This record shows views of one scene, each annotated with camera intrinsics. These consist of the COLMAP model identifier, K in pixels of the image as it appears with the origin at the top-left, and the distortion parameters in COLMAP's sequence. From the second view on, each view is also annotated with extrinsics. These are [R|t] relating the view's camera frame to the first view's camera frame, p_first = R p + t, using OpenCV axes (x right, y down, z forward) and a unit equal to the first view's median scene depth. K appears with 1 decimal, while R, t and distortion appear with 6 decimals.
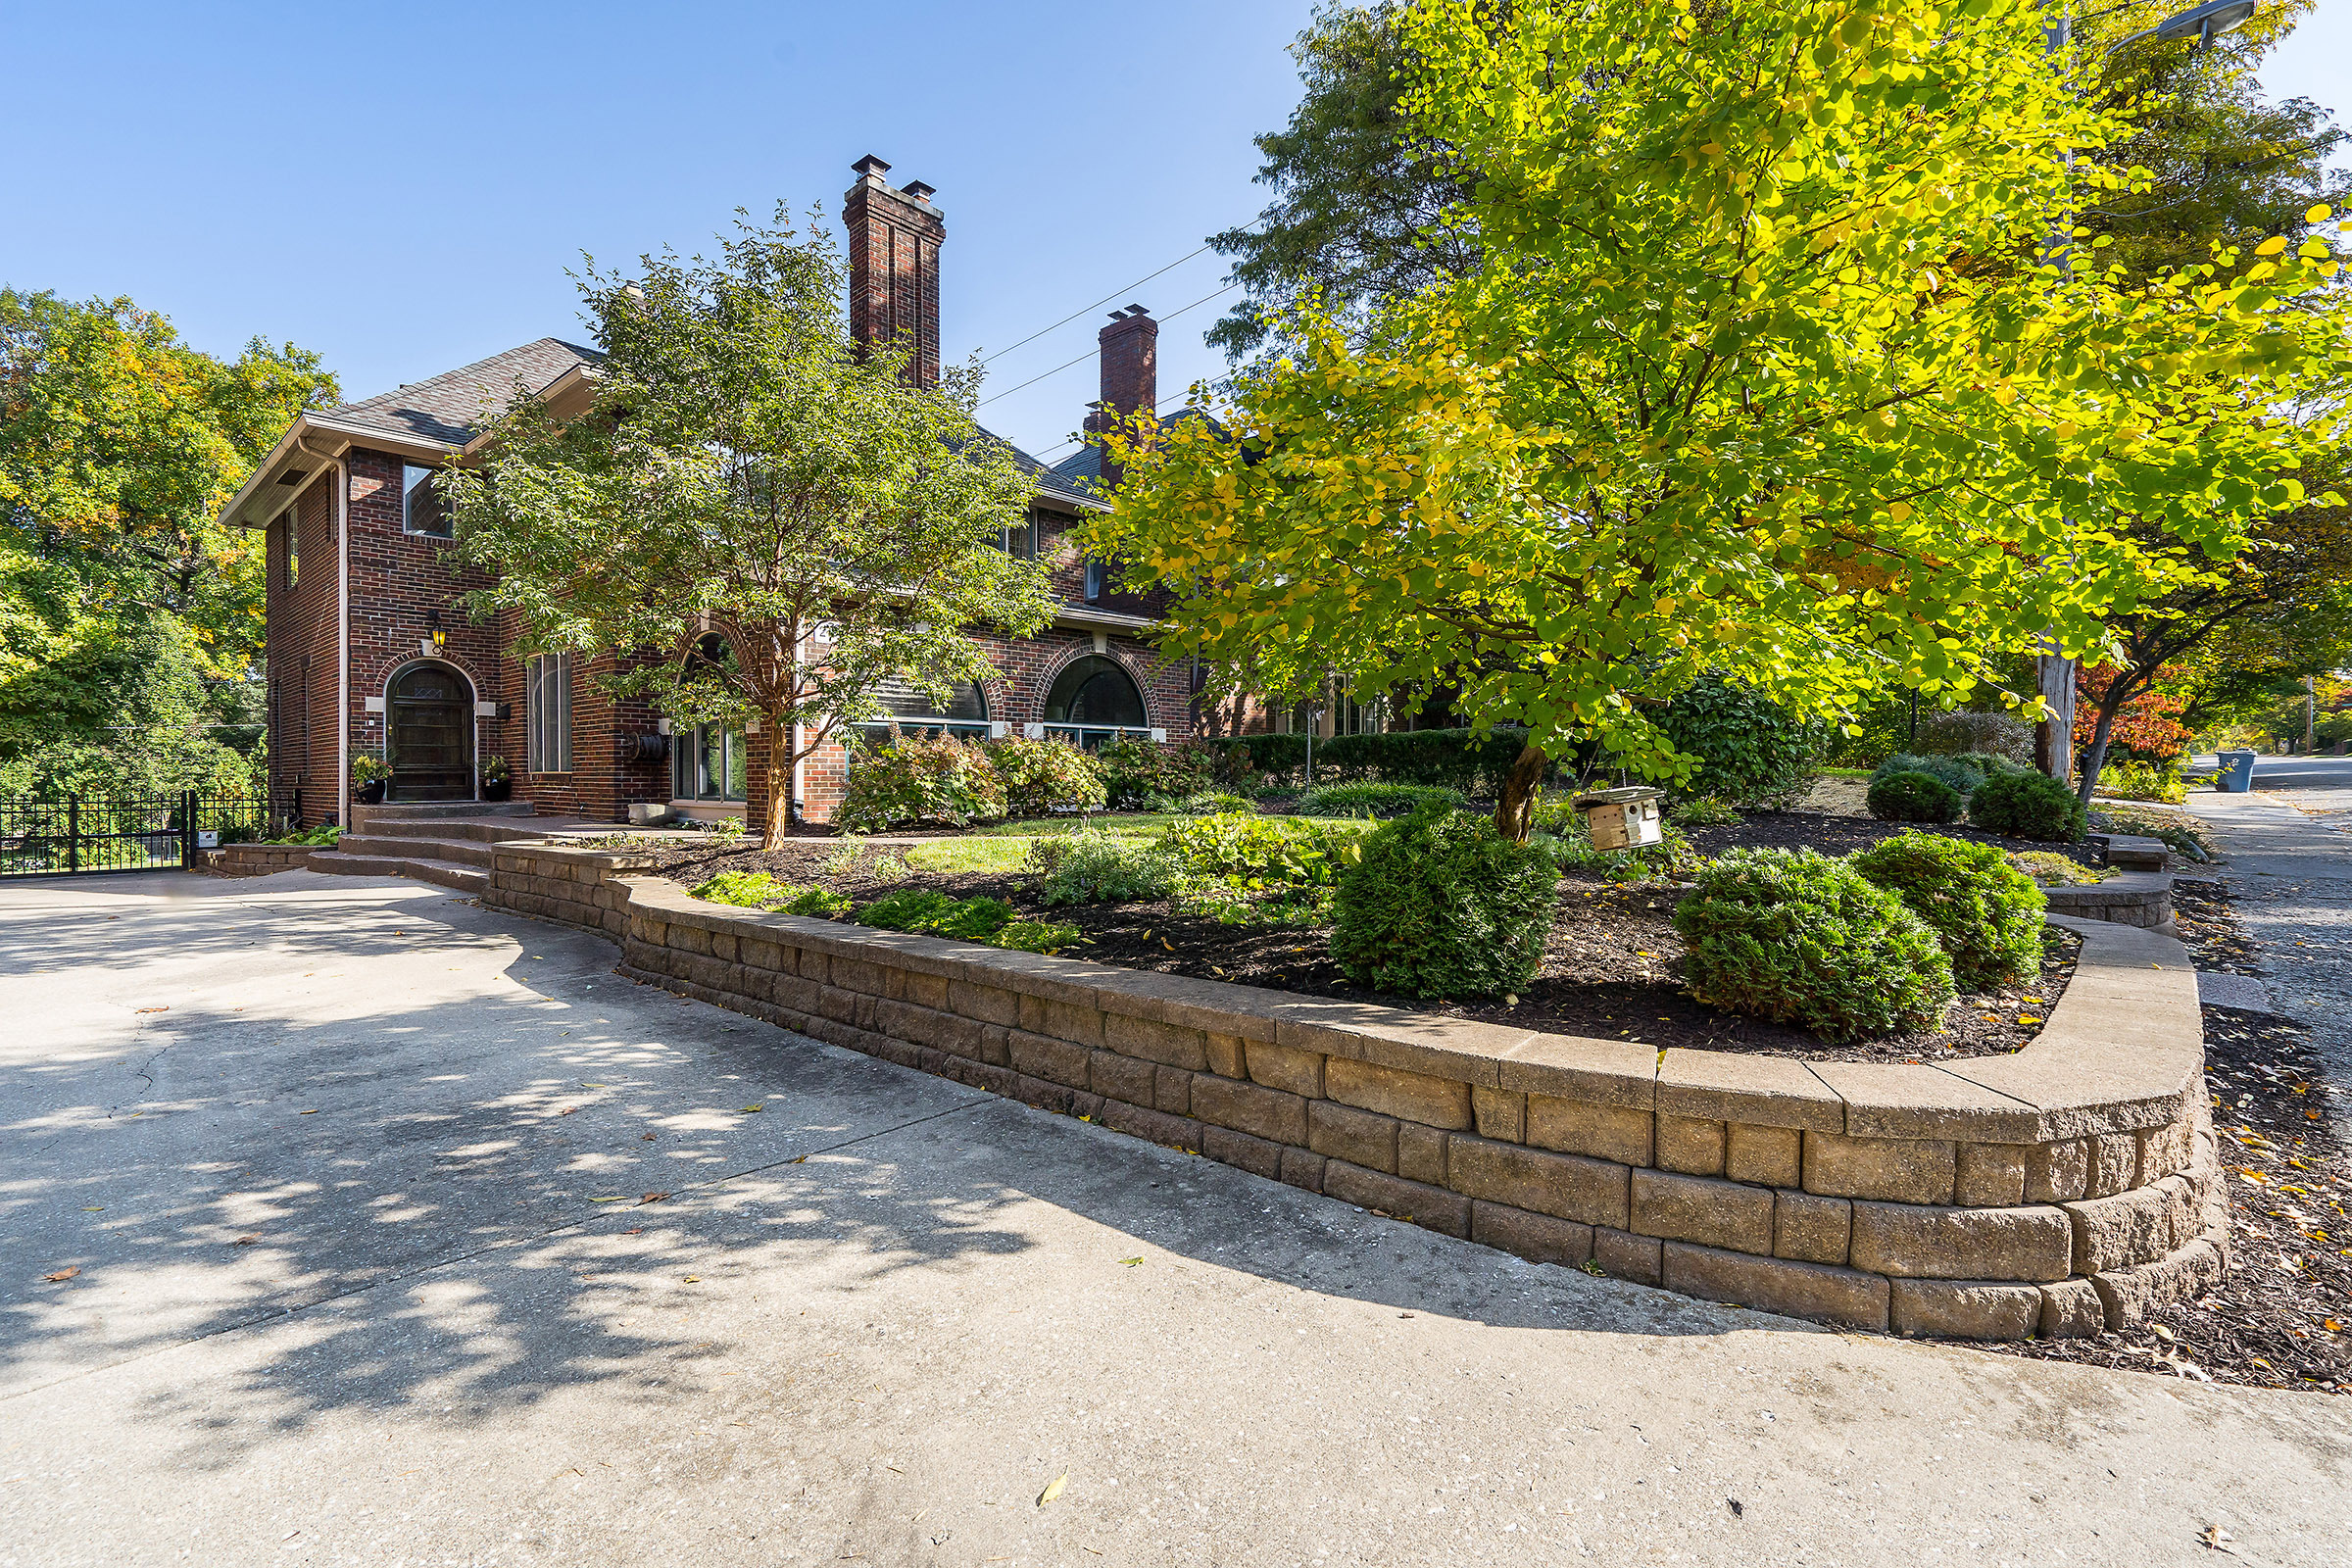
lens RADIAL K [[1078.3, 0, 1176.2], [0, 1078.3, 795.5], [0, 0, 1]] dist [-0.003818, 0.000959]
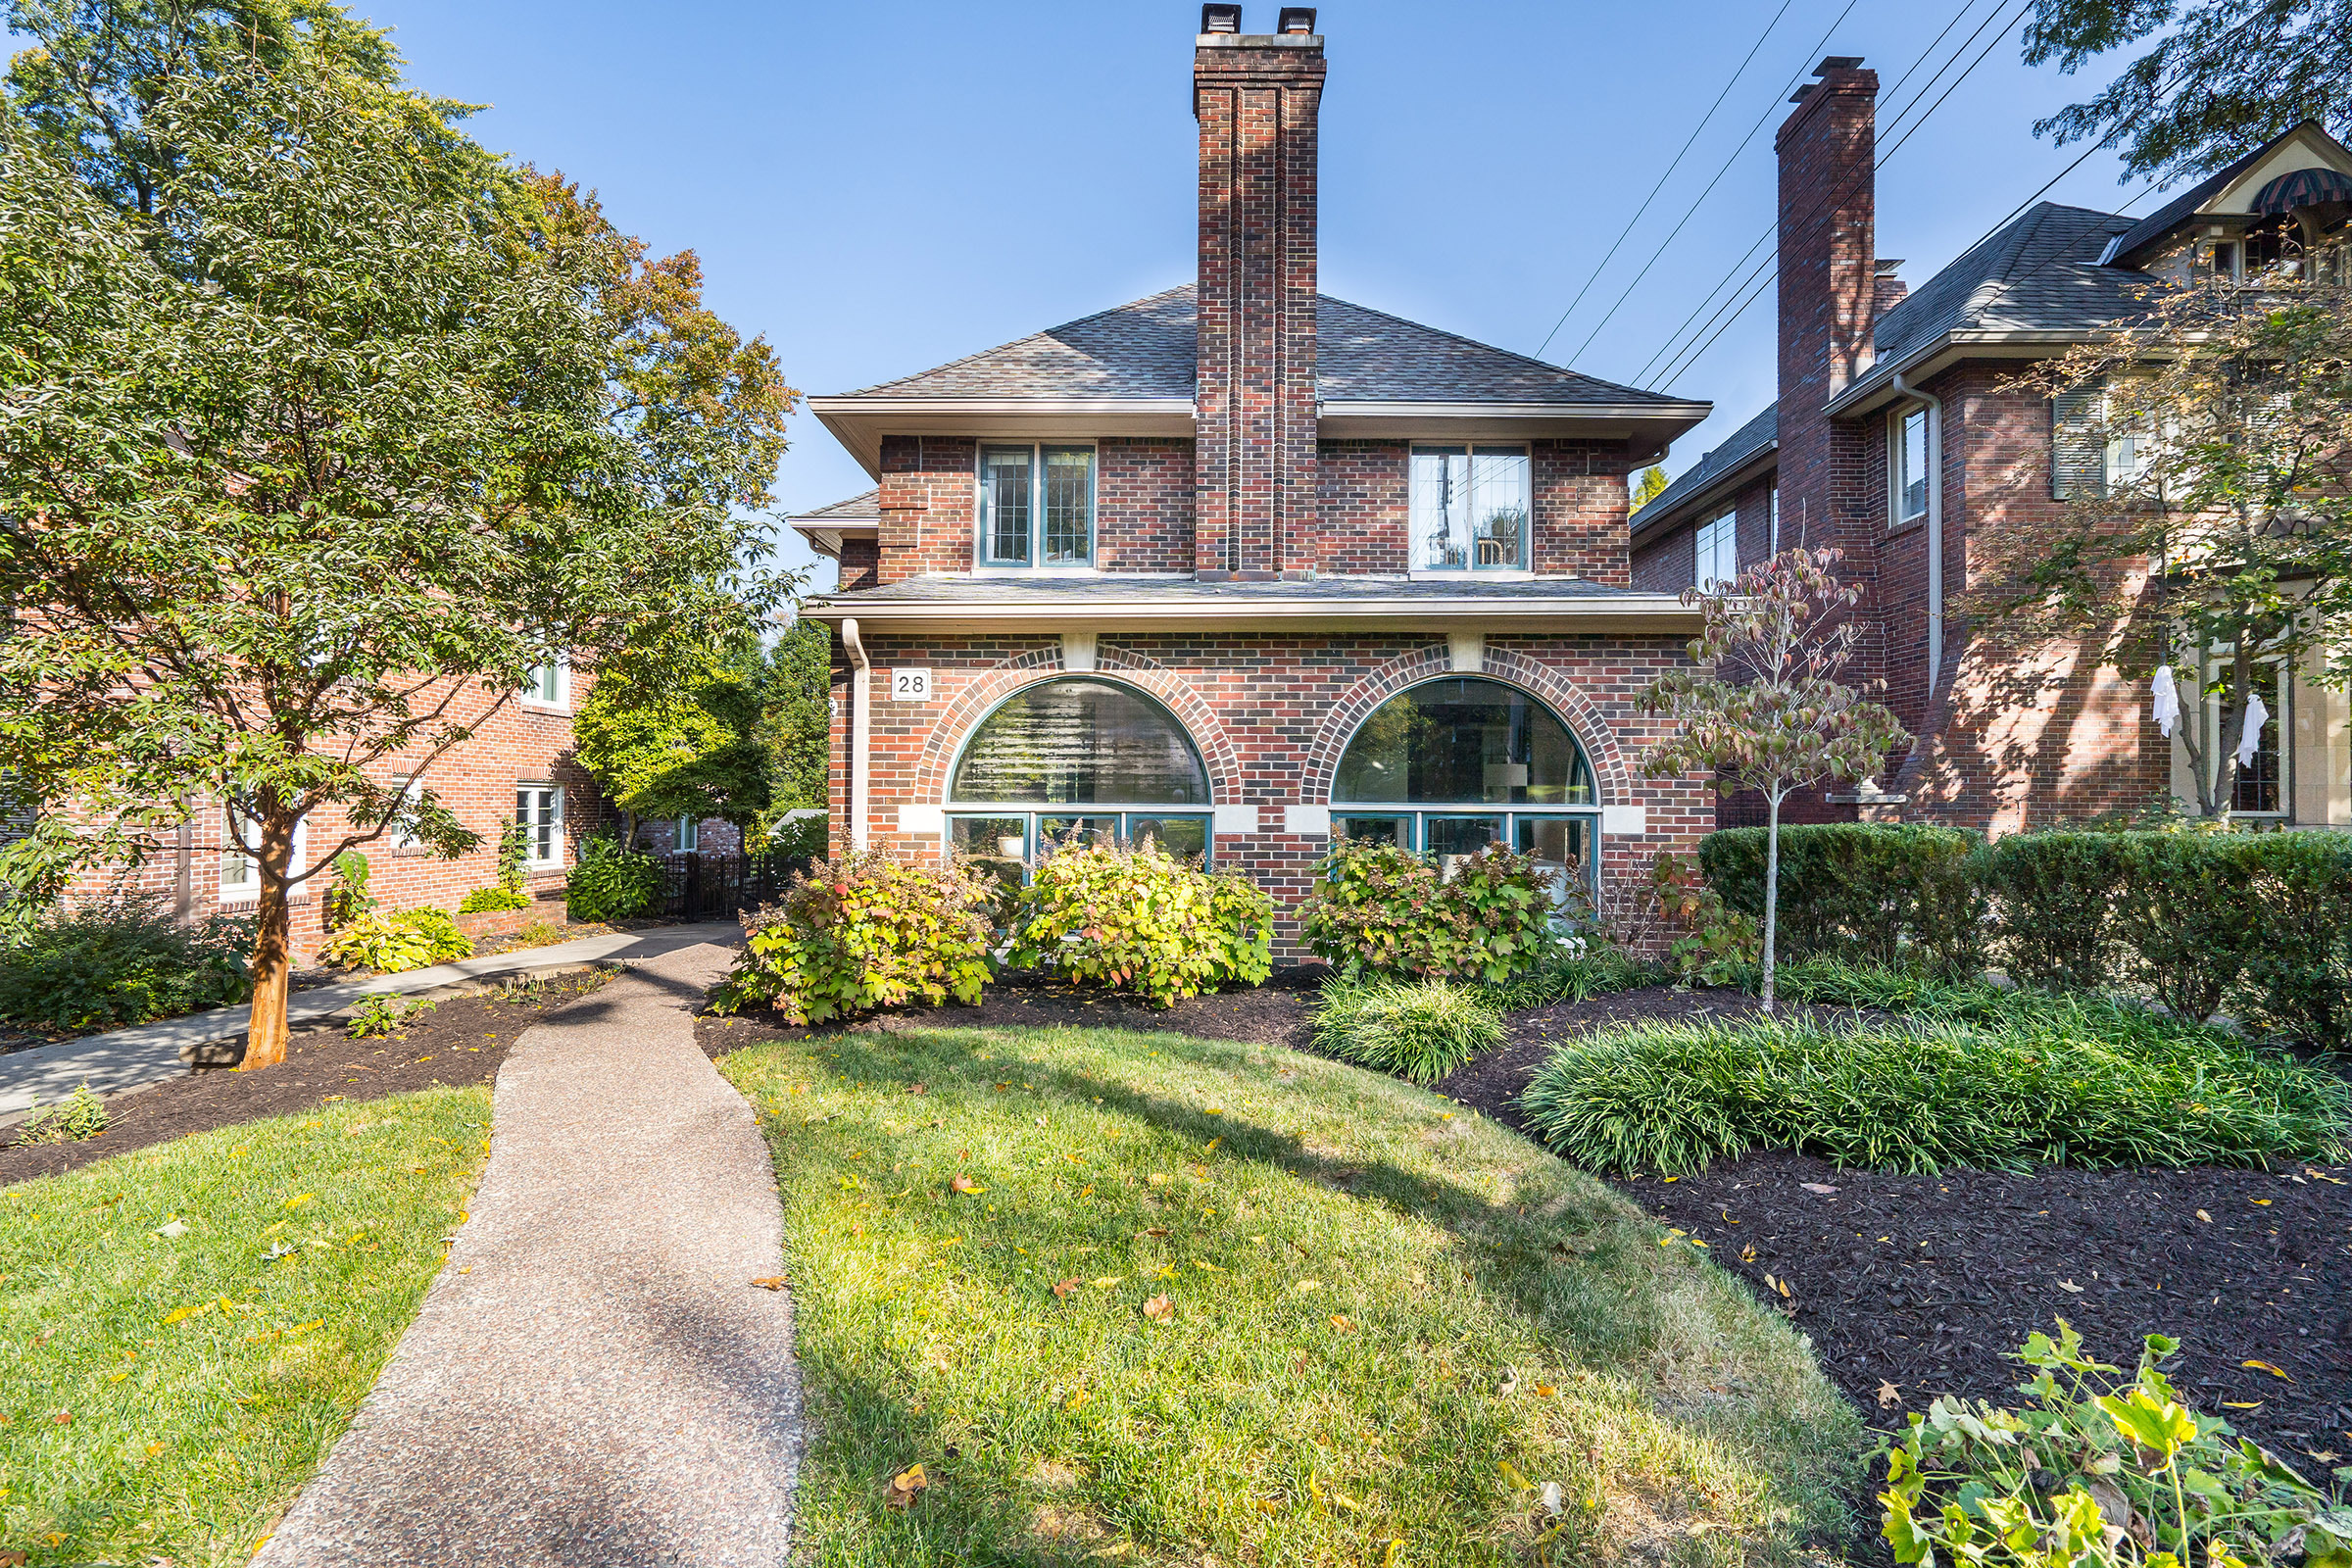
lens RADIAL K [[1078.3, 0, 1181.7], [0, 1078.3, 783.8], [0, 0, 1]] dist [-0.003818, 0.000959]
pose [[0.667298, -0.009987, -0.744724, 0.096044], [-0.016814, 0.999453, -0.028469, -0.023758], [0.744601, 0.031519, 0.666765, 0.217655]]
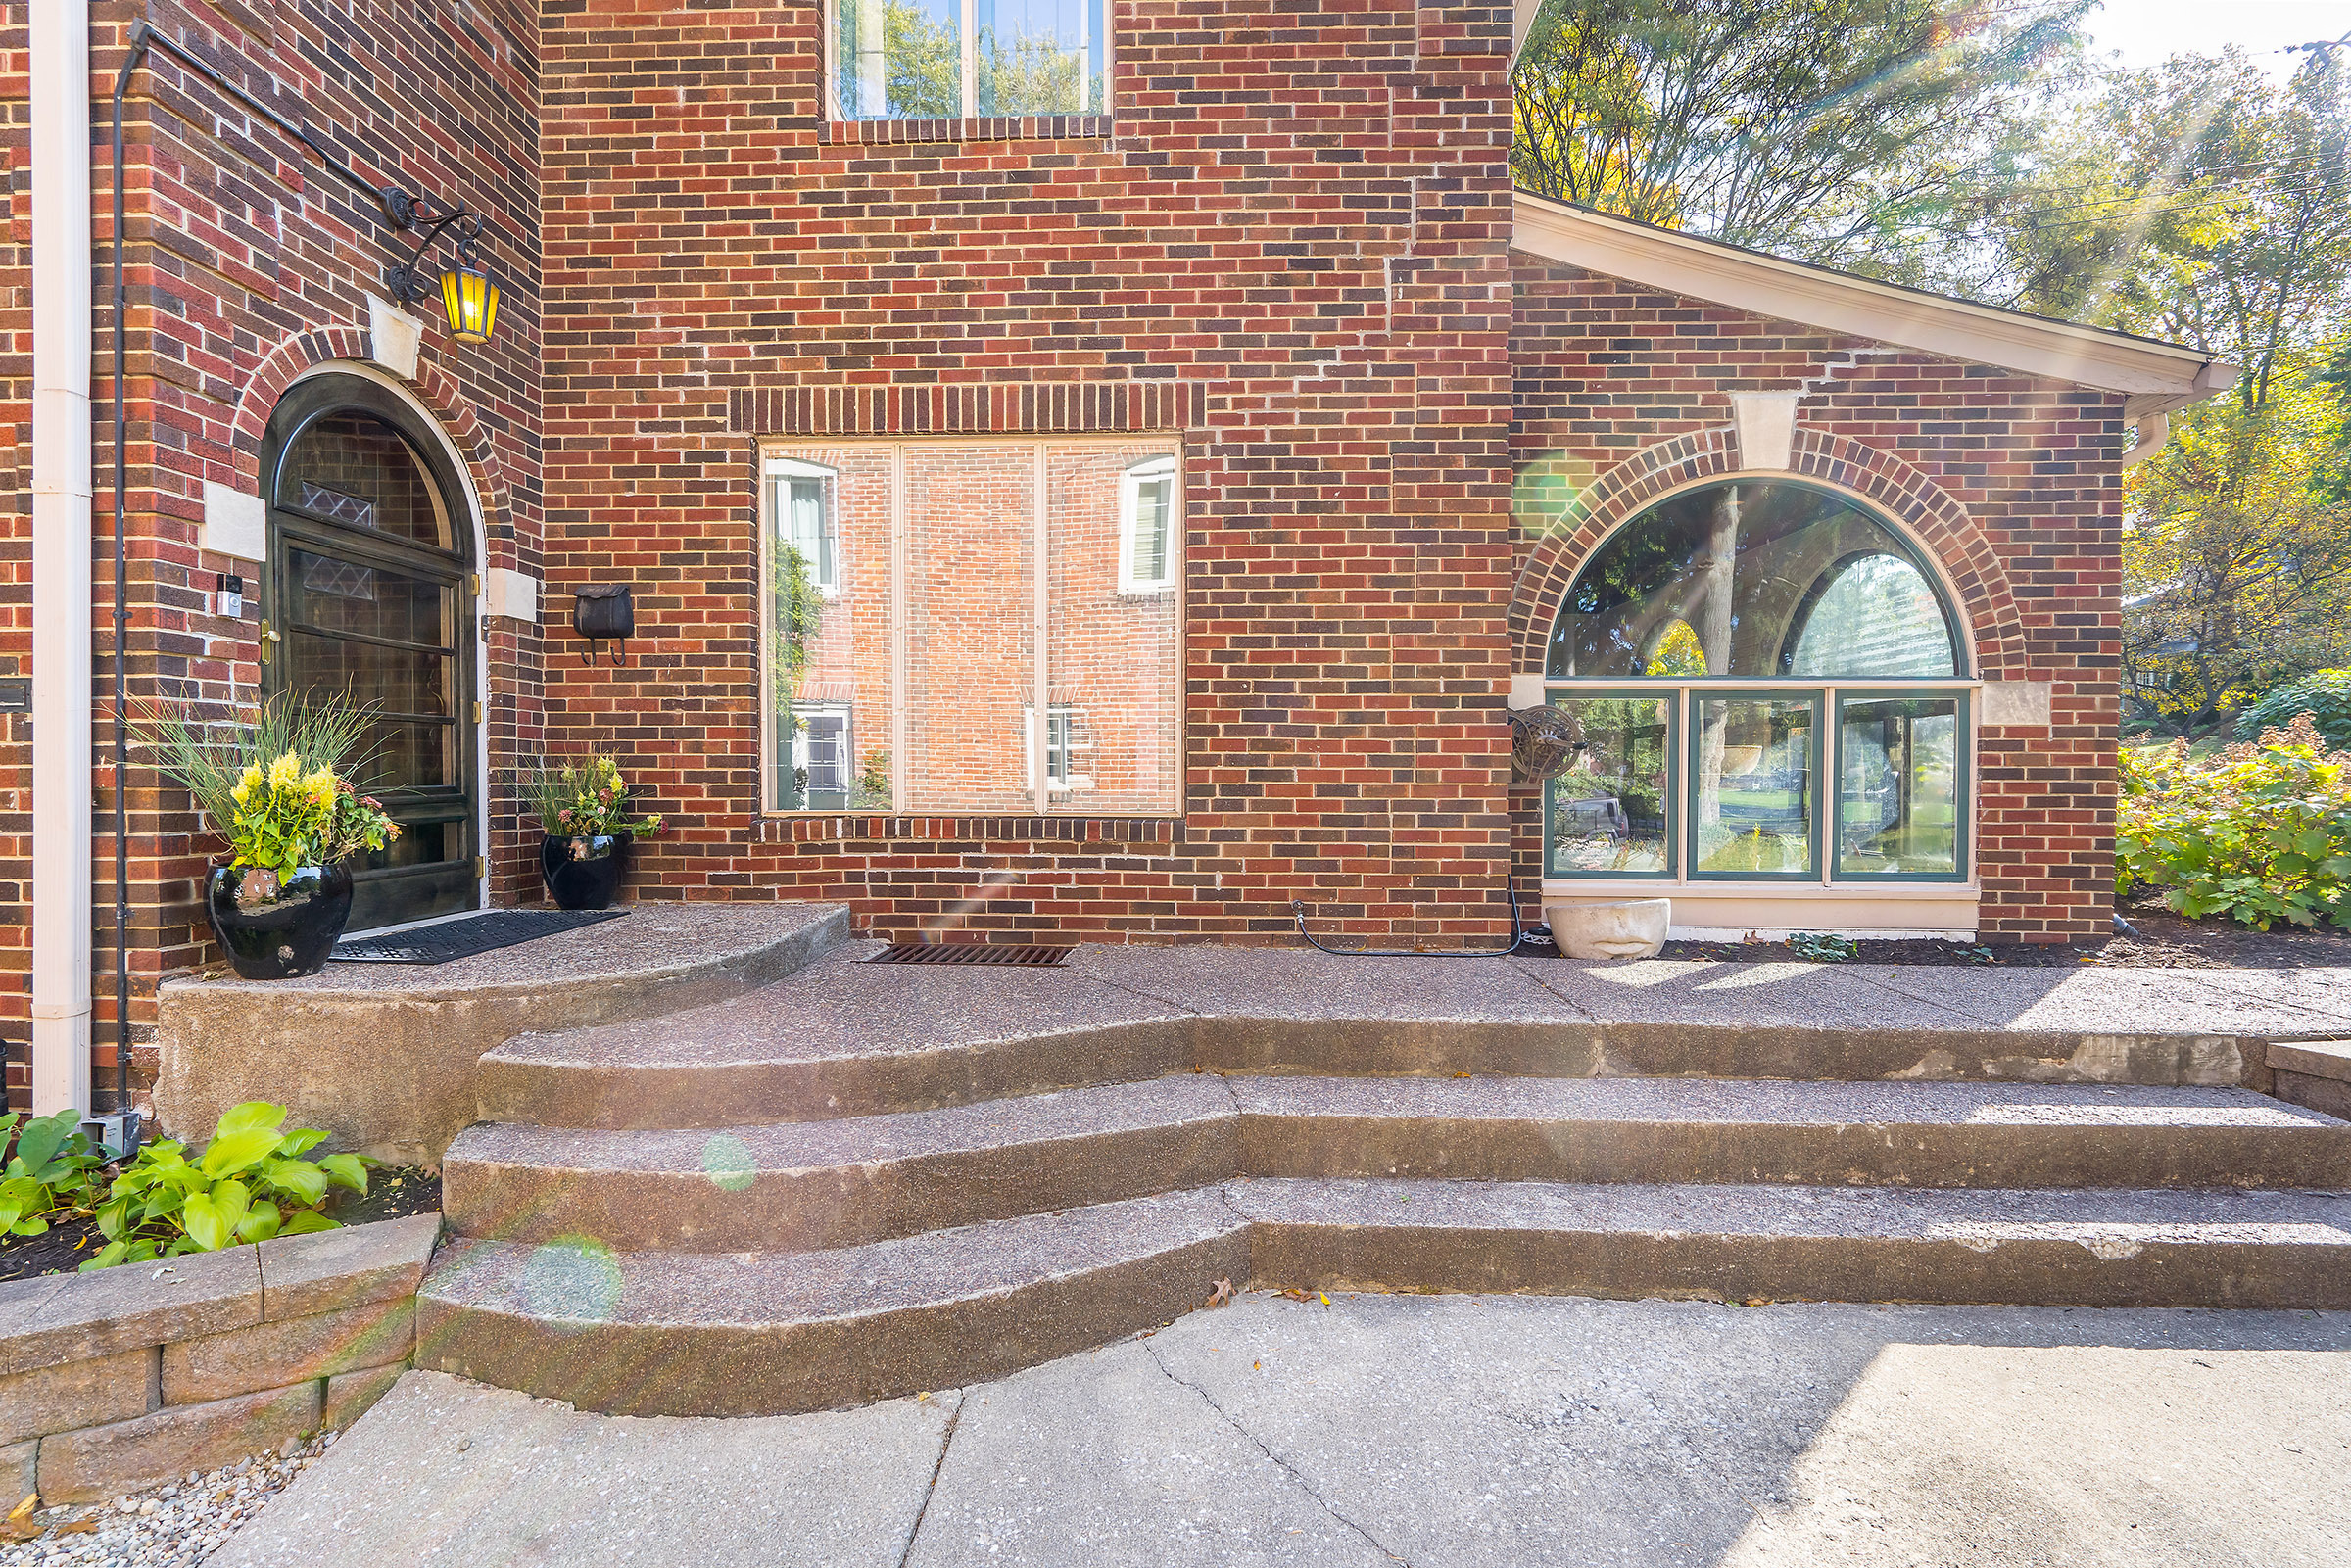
lens RADIAL K [[1077.8, 0, 1183.6], [0, 1077.8, 779.9], [0, 0, 1]] dist [-0.003818, 0.000959]
pose [[0.766700, 0.000588, 0.642005, -0.296503], [0.004410, 0.999971, -0.006182, -0.011769], [-0.641990, 0.007571, 0.766676, 0.283150]]
